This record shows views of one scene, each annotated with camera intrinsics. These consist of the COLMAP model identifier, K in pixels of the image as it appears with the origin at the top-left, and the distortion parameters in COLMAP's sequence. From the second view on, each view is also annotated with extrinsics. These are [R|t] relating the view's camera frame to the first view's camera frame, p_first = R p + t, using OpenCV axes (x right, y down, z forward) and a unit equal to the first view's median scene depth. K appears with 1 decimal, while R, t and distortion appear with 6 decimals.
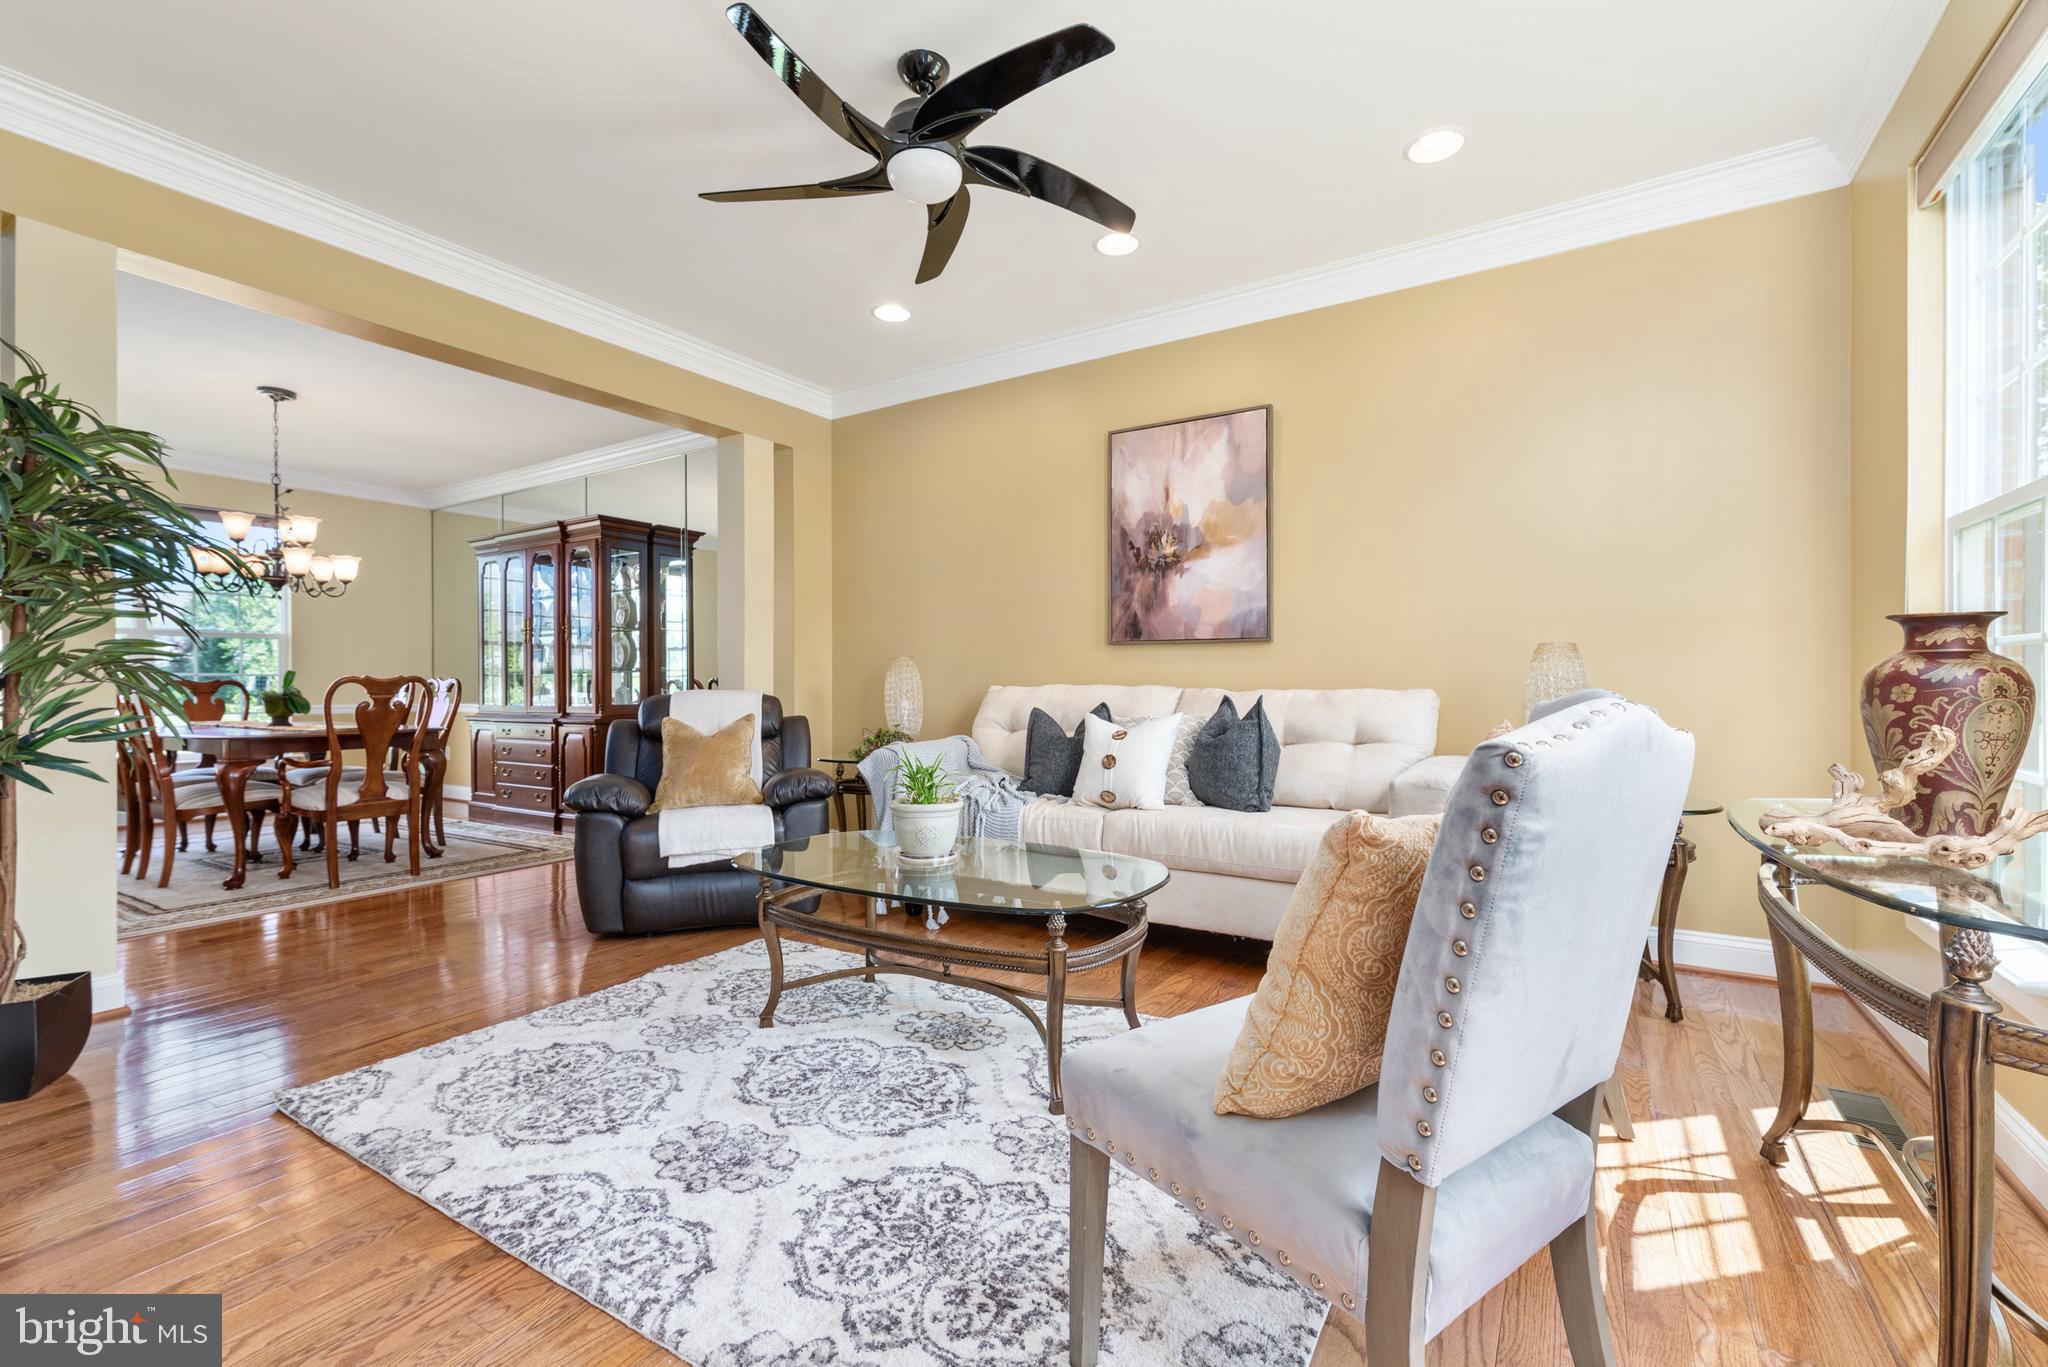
lens RADIAL K [[877.9, 0, 1035.0], [0, 877.9, 682.8], [0, 0, 1]] dist [0.003020, 0.001104]
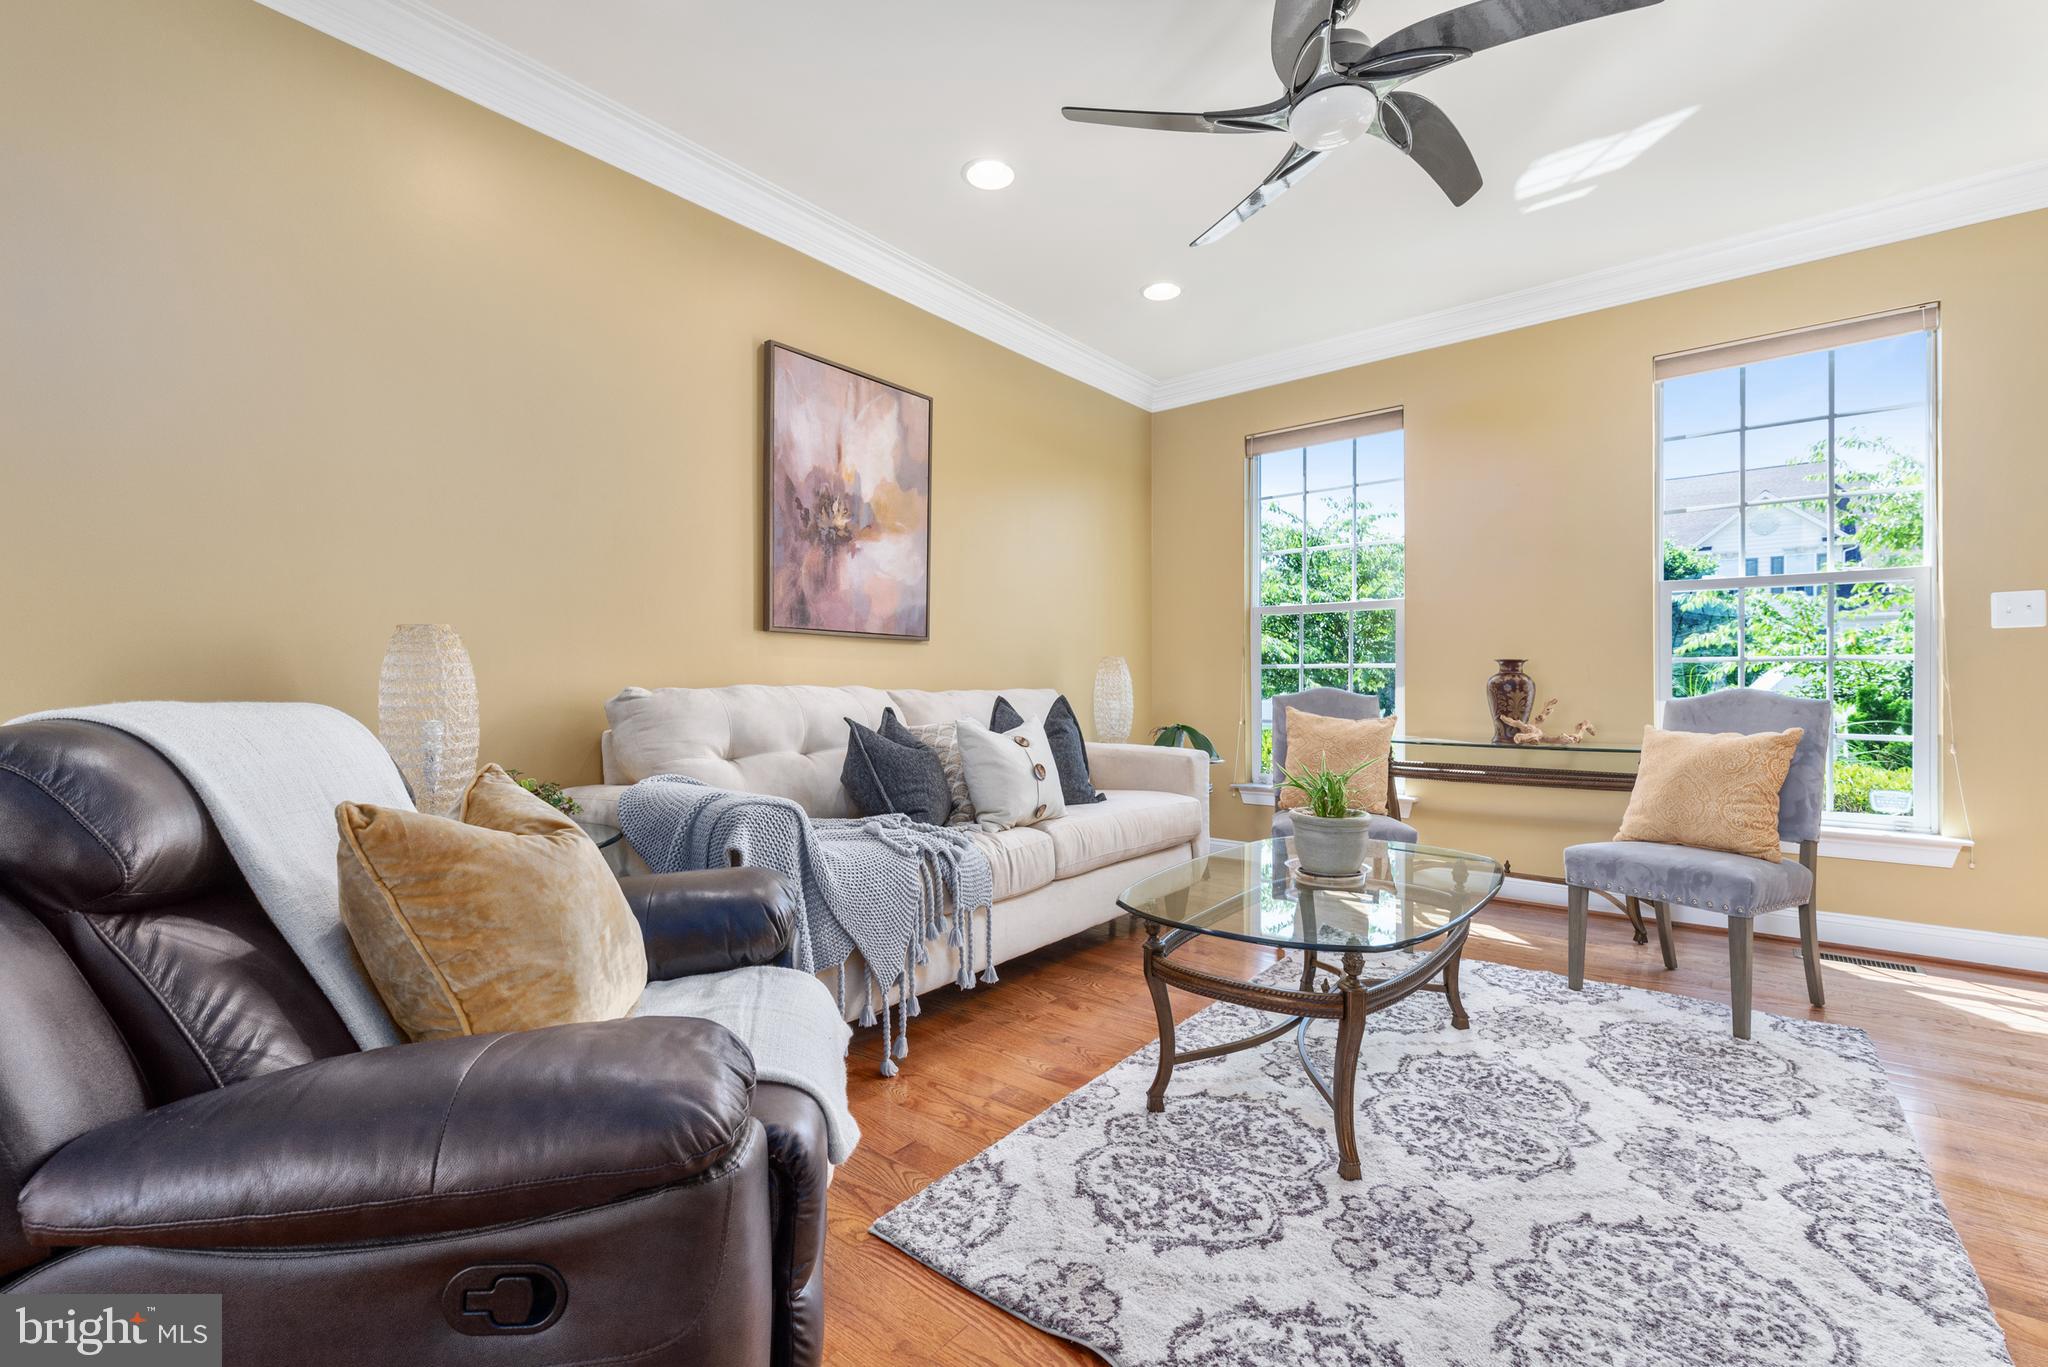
lens RADIAL K [[877.9, 0, 1017.3], [0, 877.9, 682.4], [0, 0, 1]] dist [0.003020, 0.001104]
pose [[0.117581, 0.003919, 0.993056, -0.677257], [-0.003859, 0.999986, -0.003489, 0.001869], [-0.993056, -0.003422, 0.117594, 0.775410]]
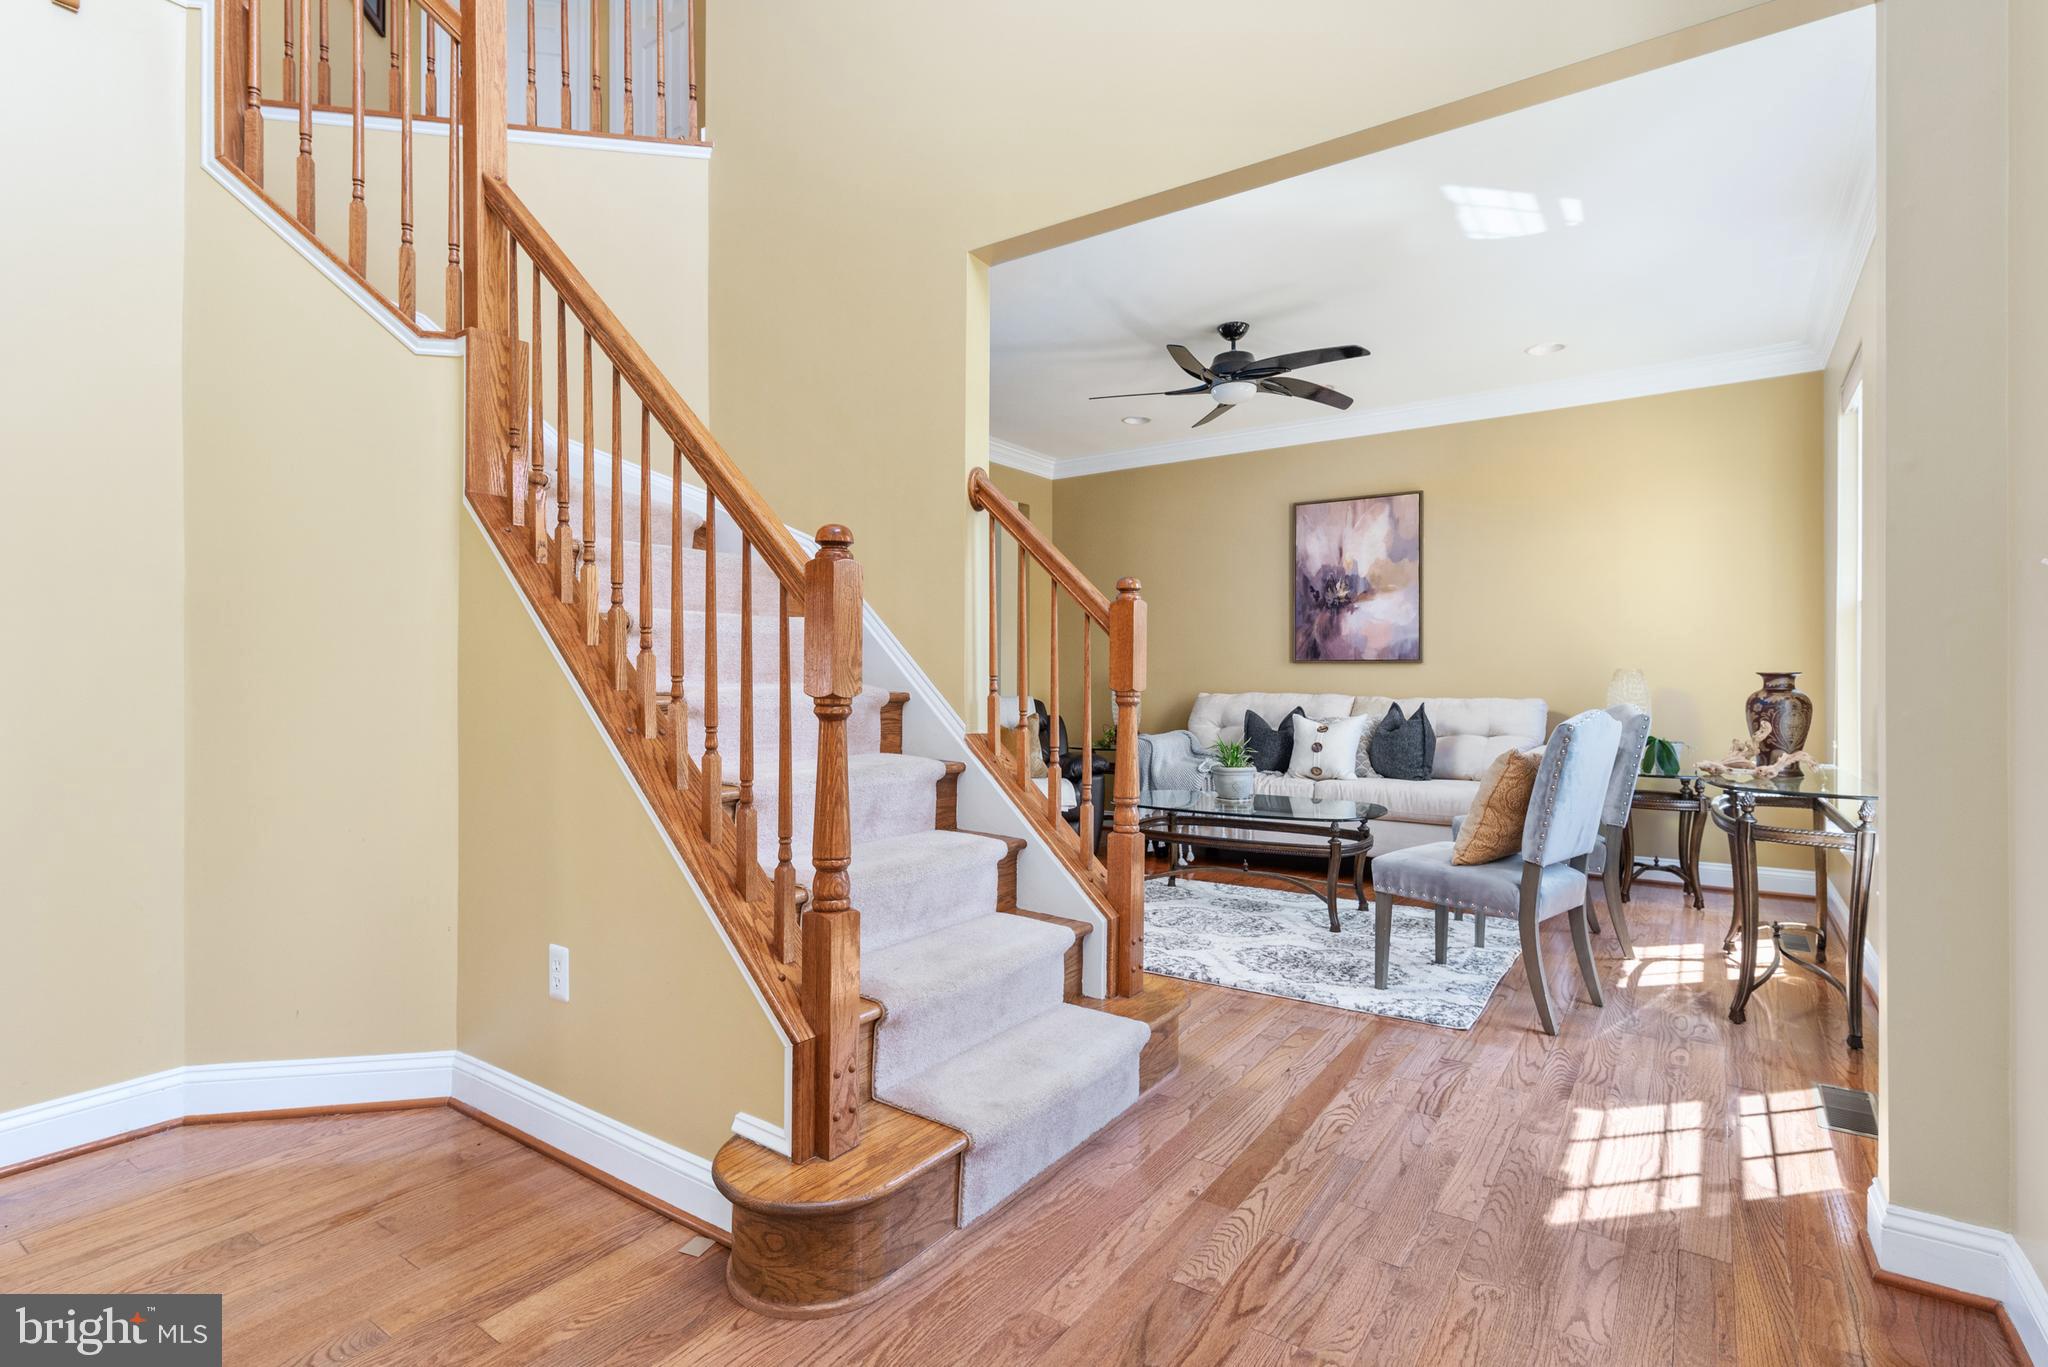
lens RADIAL K [[983.9, 0, 1014.0], [0, 983.9, 679.1], [0, 0, 1]] dist [-0.017398, -0.000792]
pose [[0.998100, 0.003561, -0.061506, -0.271188], [-0.003523, 0.999994, 0.000715, -0.019829], [0.061508, -0.000497, 0.998106, -0.566126]]
